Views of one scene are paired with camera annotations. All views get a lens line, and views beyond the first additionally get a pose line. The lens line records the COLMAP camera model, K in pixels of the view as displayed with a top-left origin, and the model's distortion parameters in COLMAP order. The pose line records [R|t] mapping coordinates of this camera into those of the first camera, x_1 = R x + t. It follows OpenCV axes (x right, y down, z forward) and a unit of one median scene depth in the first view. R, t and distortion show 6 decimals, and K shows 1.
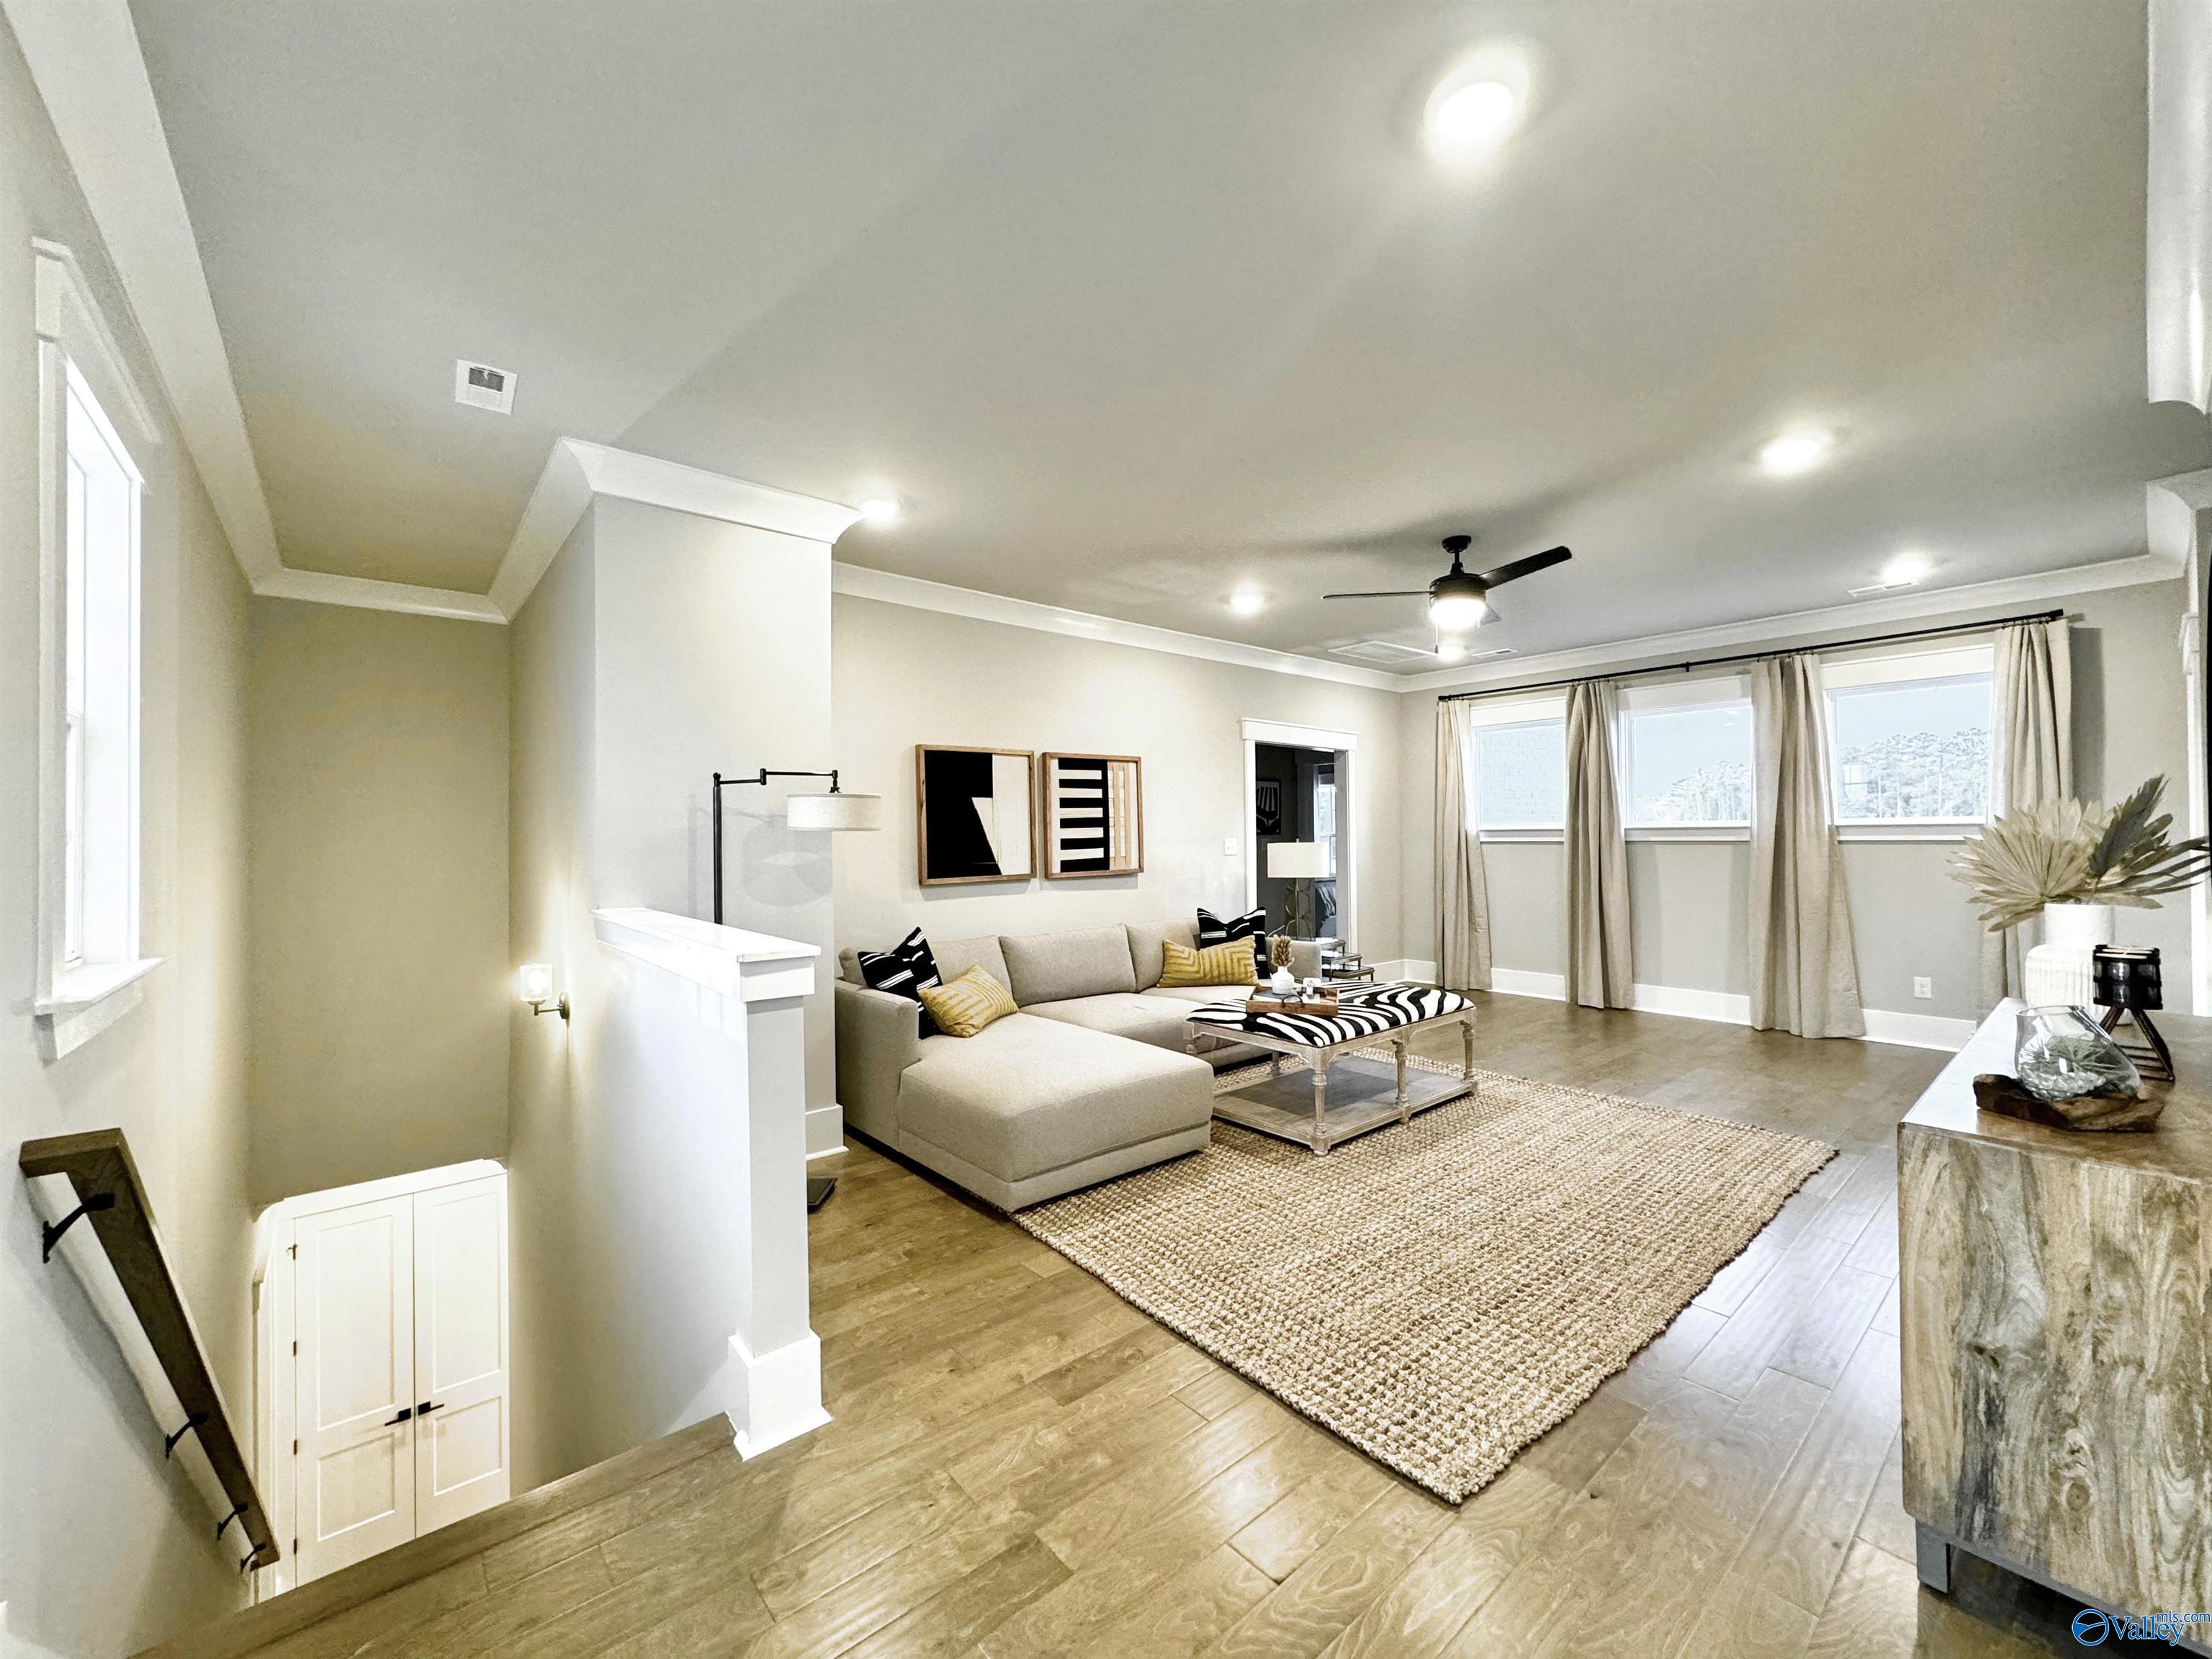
lens RADIAL K [[881.6, 0, 1106.0], [0, 881.6, 829.5], [0, 0, 1]] dist [-0.000723, 0.000644]
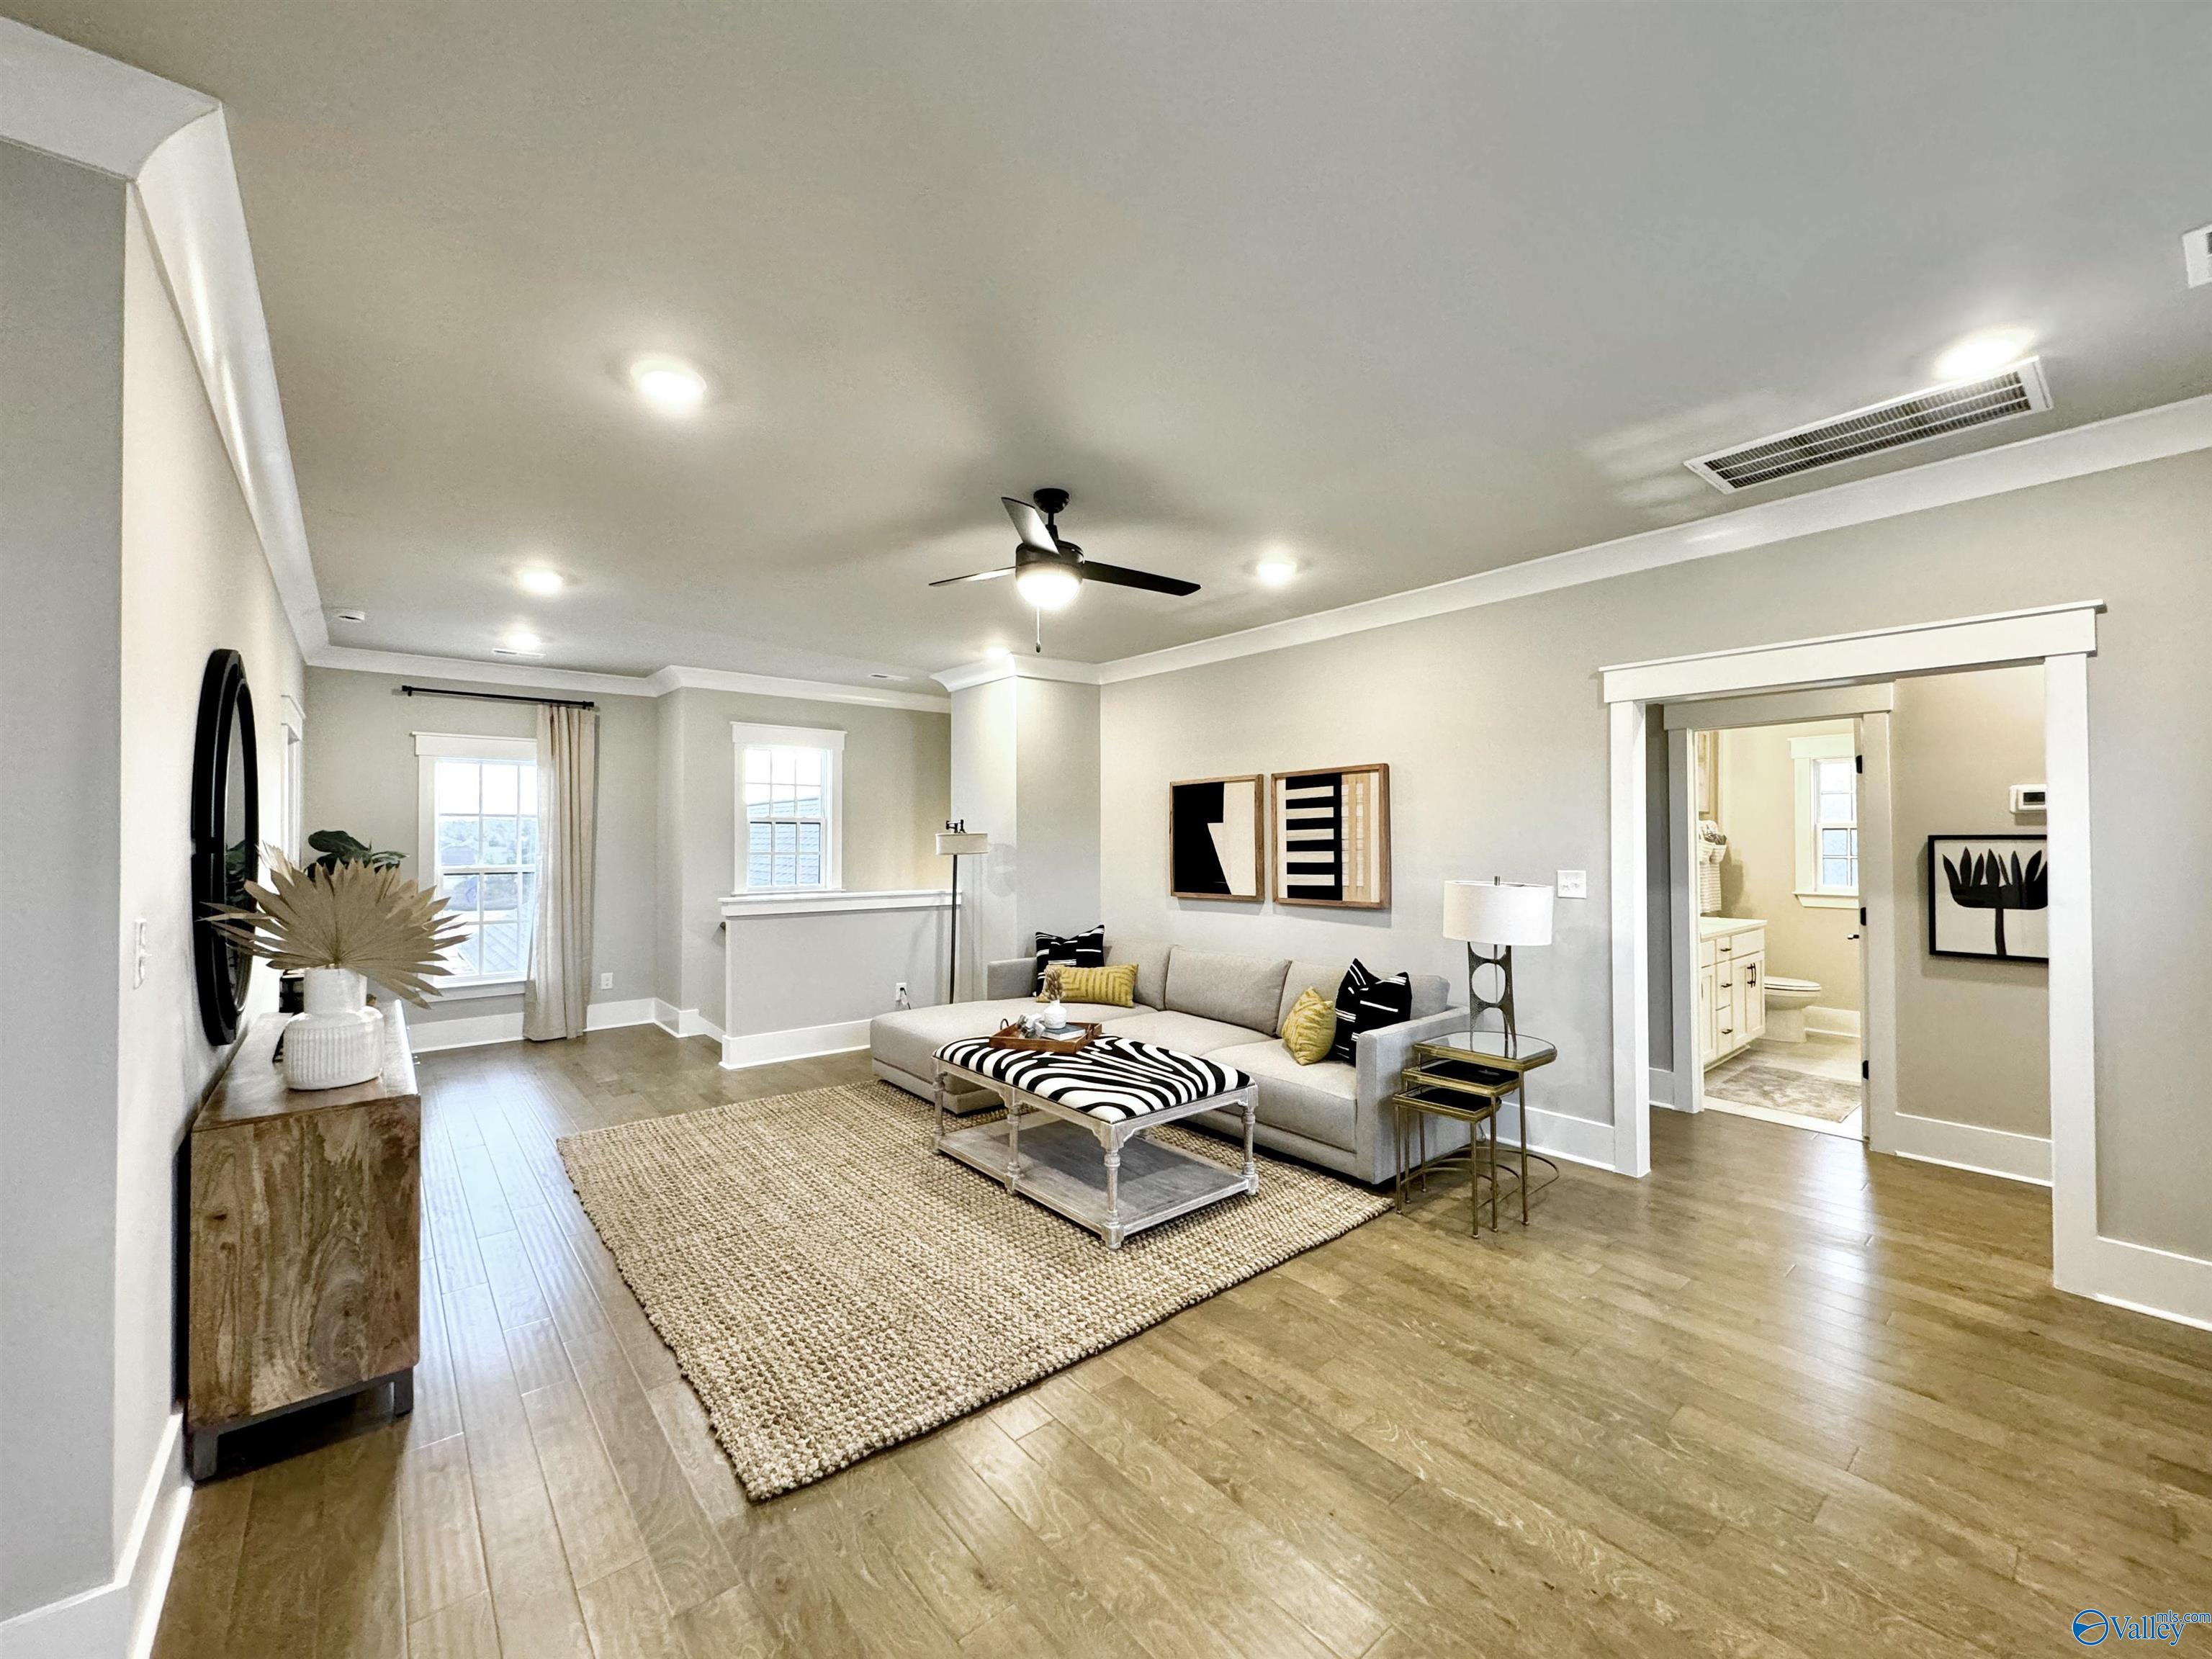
lens RADIAL K [[882.8, 0, 1106.0], [0, 882.8, 829.5], [0, 0, 1]] dist [-0.002104, -0.000304]
pose [[0.000455, -0.001799, -0.999998, 1.321439], [0.009025, 0.999958, -0.001795, -0.036743], [0.999959, -0.009024, 0.000471, 1.176724]]
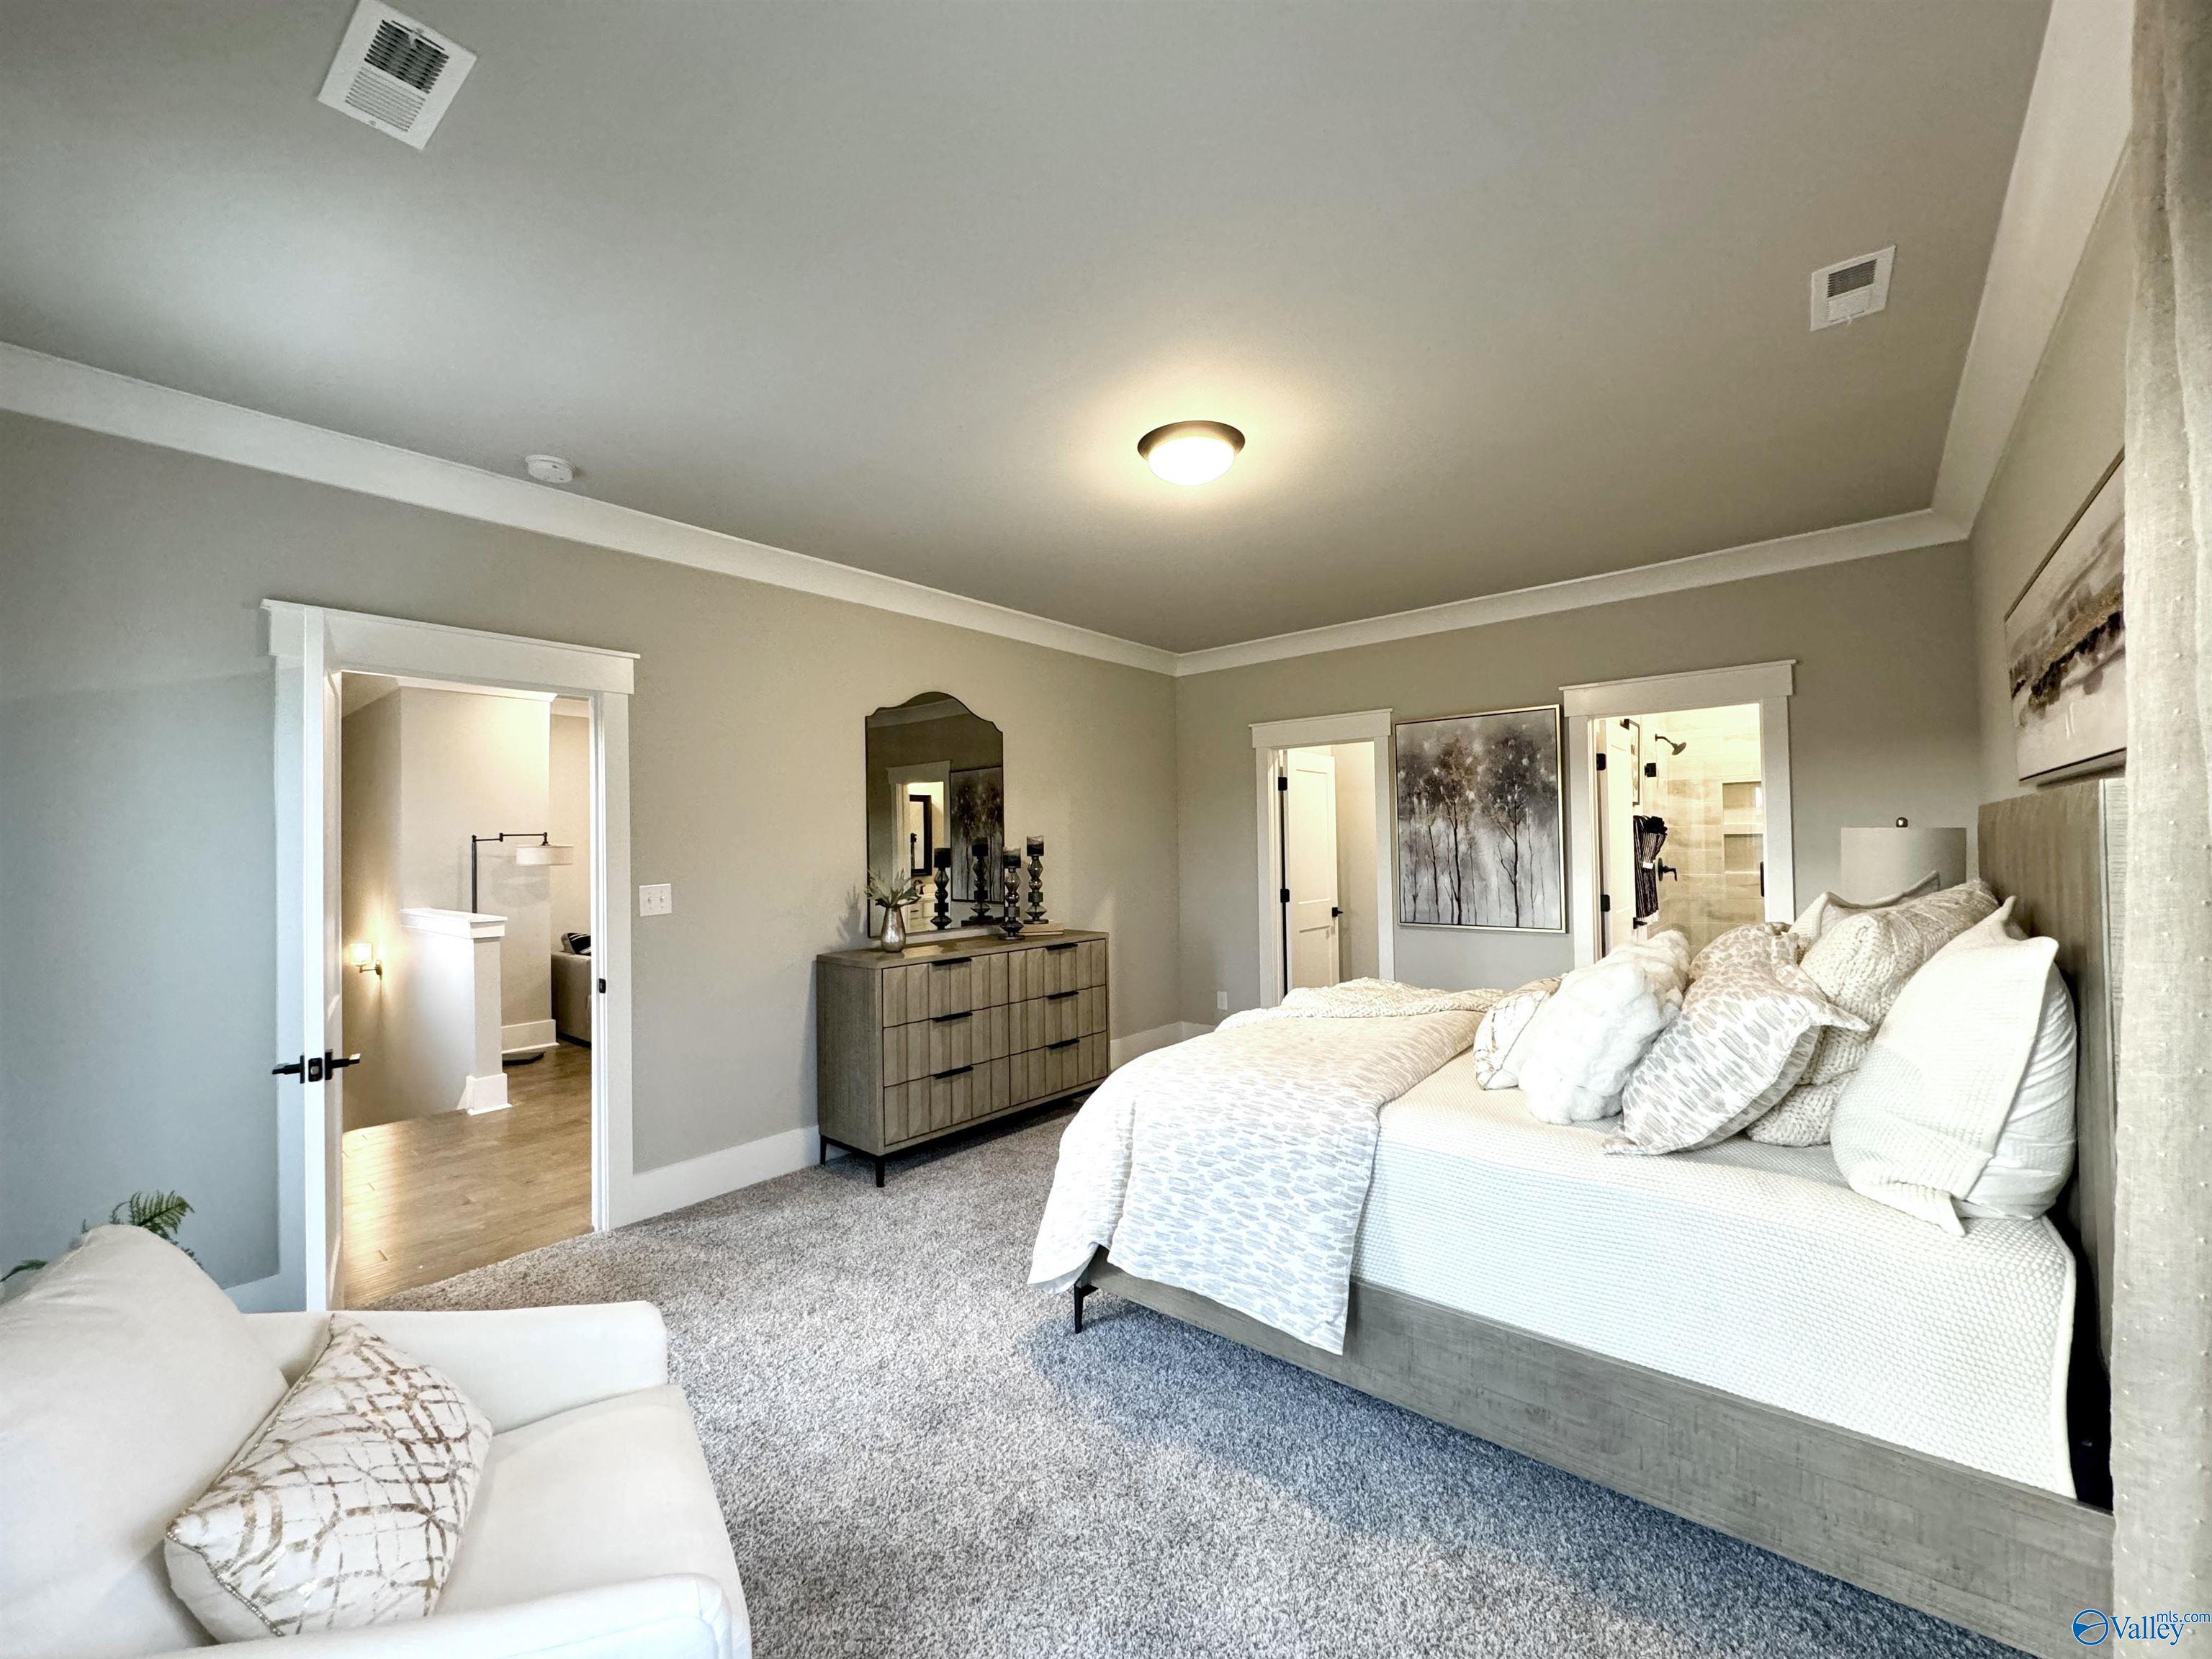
lens RADIAL K [[882.1, 0, 1106.0], [0, 882.1, 829.5], [0, 0, 1]] dist [-0.000375, 0.000255]
pose [[0.986165, -0.002495, 0.165749, 0.504479], [0.004979, 0.999881, -0.014571, -0.037522], [-0.165693, 0.015195, 0.986060, -0.943434]]
